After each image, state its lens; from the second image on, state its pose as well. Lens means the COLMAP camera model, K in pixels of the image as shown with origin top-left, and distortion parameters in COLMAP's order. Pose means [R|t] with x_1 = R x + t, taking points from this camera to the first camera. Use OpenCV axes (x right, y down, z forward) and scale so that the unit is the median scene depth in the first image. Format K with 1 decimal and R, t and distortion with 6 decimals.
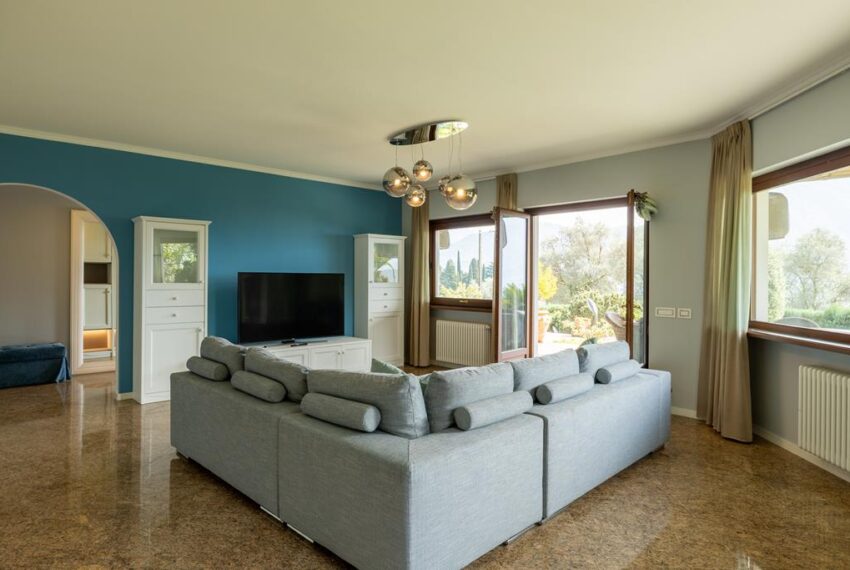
lens RADIAL K [[504.5, 0, 425.0], [0, 504.5, 285.0], [0, 0, 1]] dist [0.002935, 0.000582]
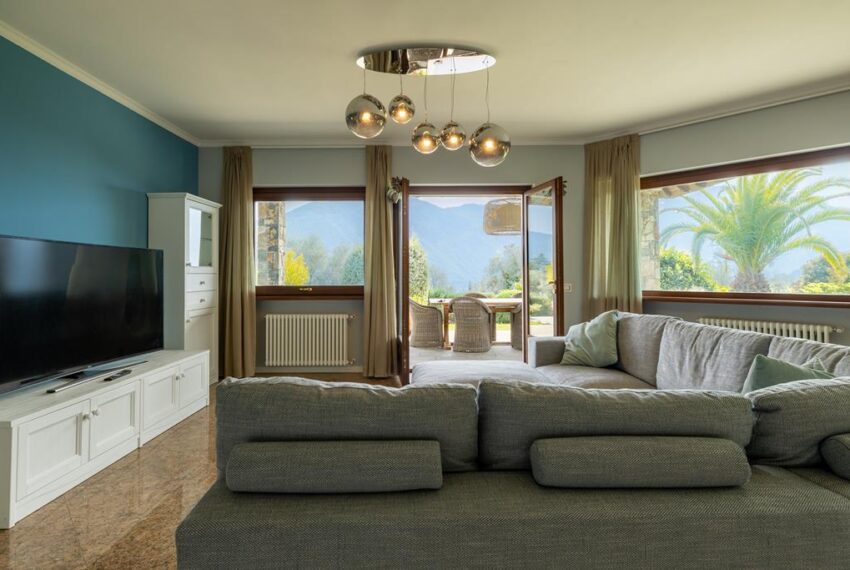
lens RADIAL K [[430.6, 0, 425.7], [0, 430.6, 264.8], [0, 0, 1]] dist [0.028680, 0.000220]
pose [[0.694130, 0.011093, 0.719764, -0.342450], [0.018074, 0.999297, -0.032832, 0.021235], [-0.719623, 0.035799, 0.693442, 0.411124]]
